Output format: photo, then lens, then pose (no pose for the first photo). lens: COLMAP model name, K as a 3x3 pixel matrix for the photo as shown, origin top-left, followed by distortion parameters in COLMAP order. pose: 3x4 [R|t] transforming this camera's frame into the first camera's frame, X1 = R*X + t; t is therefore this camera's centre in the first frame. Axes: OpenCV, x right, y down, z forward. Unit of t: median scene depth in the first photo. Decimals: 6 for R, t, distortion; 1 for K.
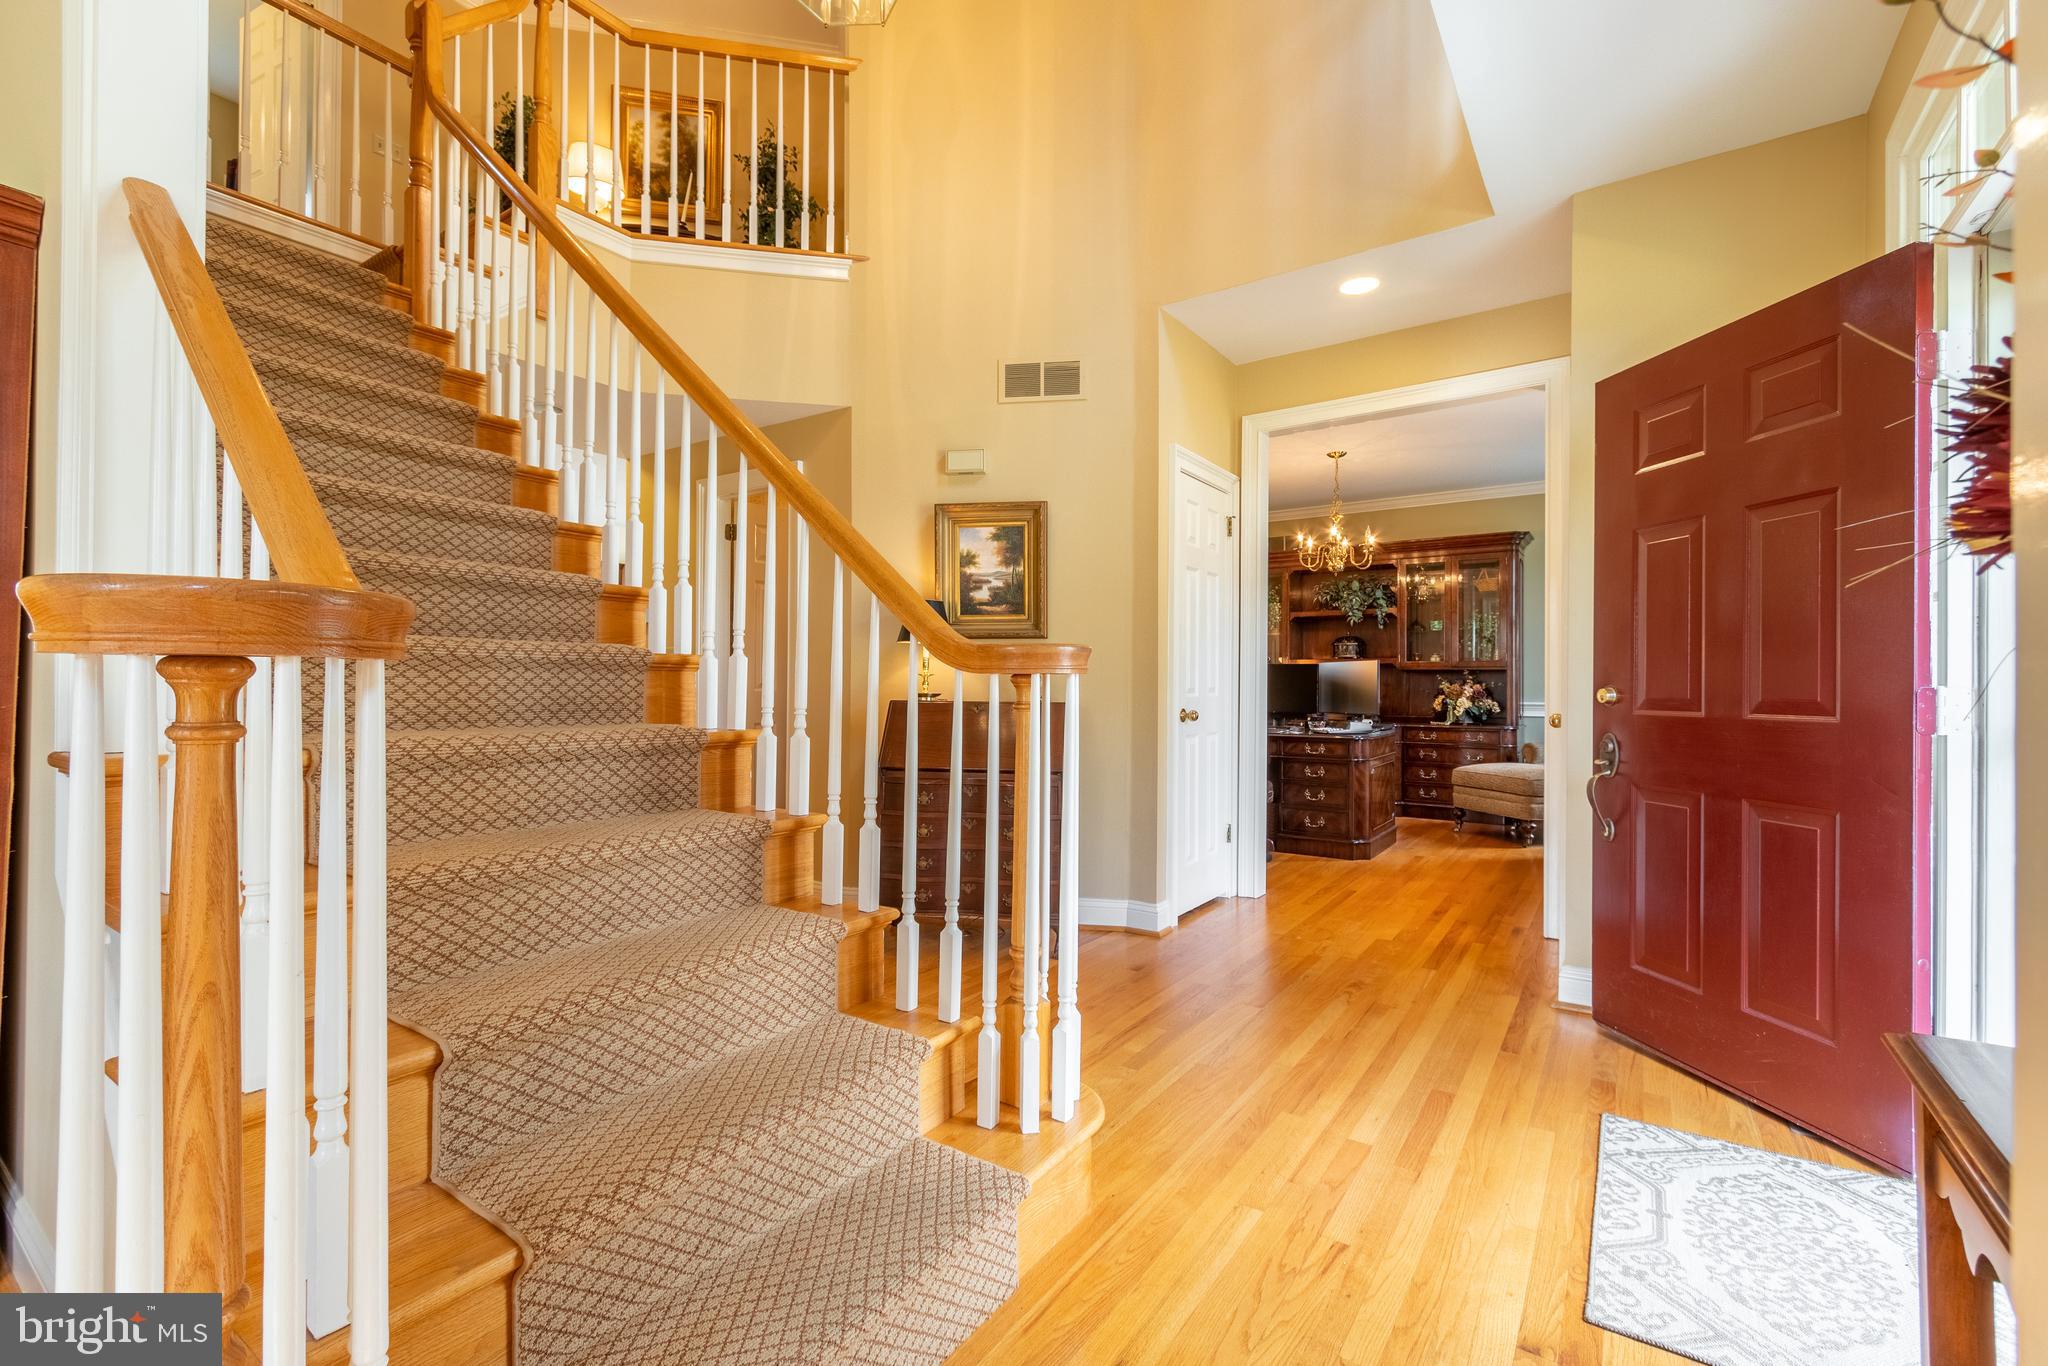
lens RADIAL K [[892.0, 0, 1009.2], [0, 892.0, 683.0], [0, 0, 1]] dist [0.000845, 0.000053]
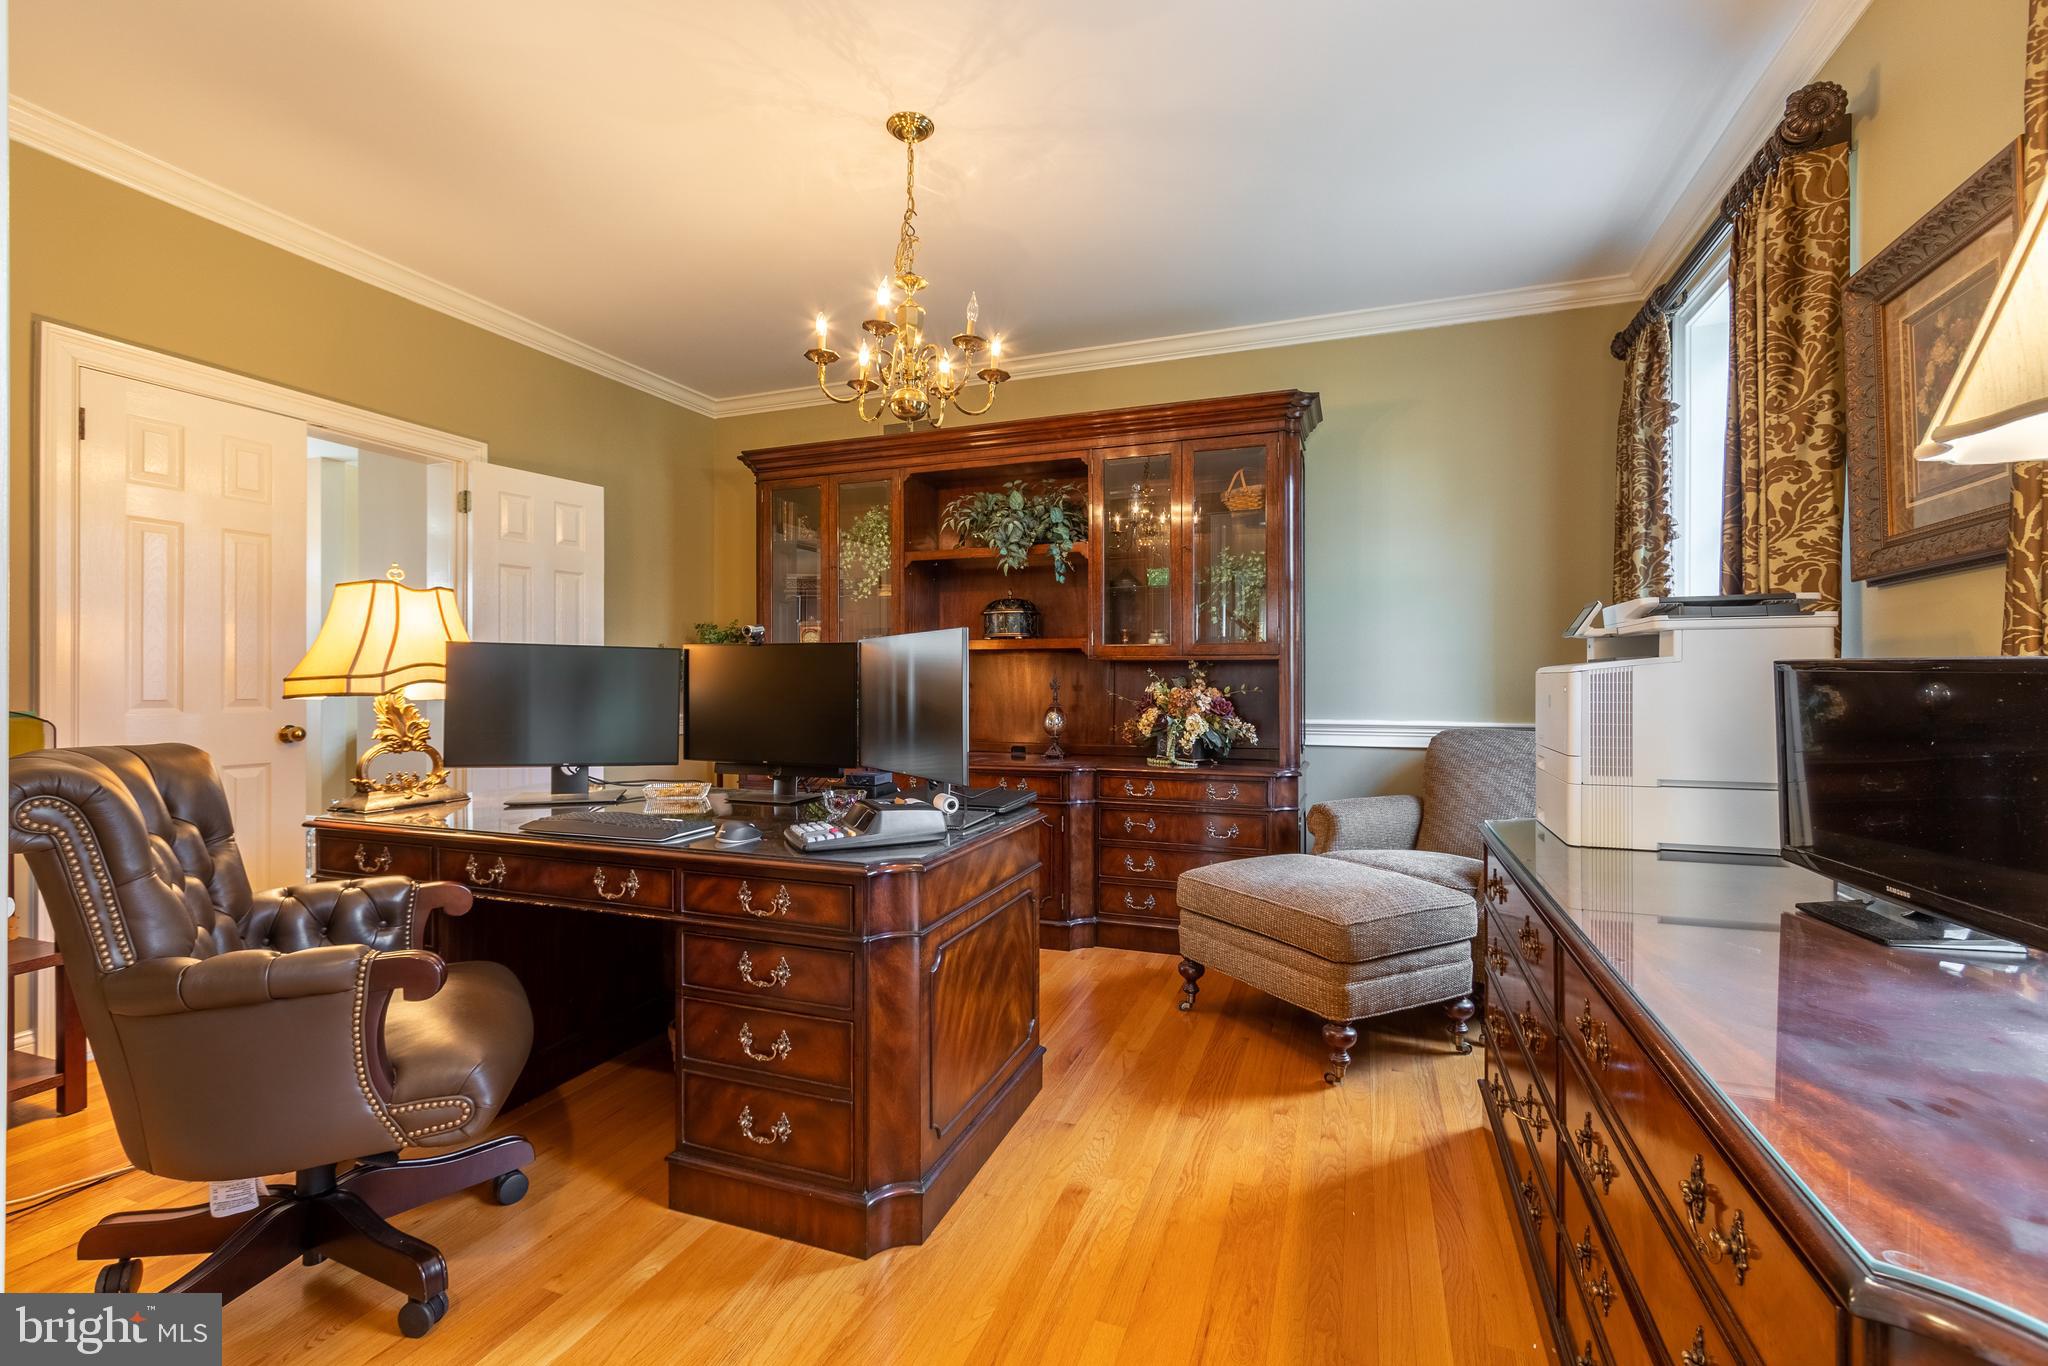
lens RADIAL K [[892.0, 0, 1009.2], [0, 892.0, 683.0], [0, 0, 1]] dist [0.000845, 0.000053]
pose [[0.971214, -0.004469, 0.238168, 0.275663], [0.003103, 0.999977, 0.006110, -0.004985], [-0.238189, -0.005195, 0.971205, 0.522154]]
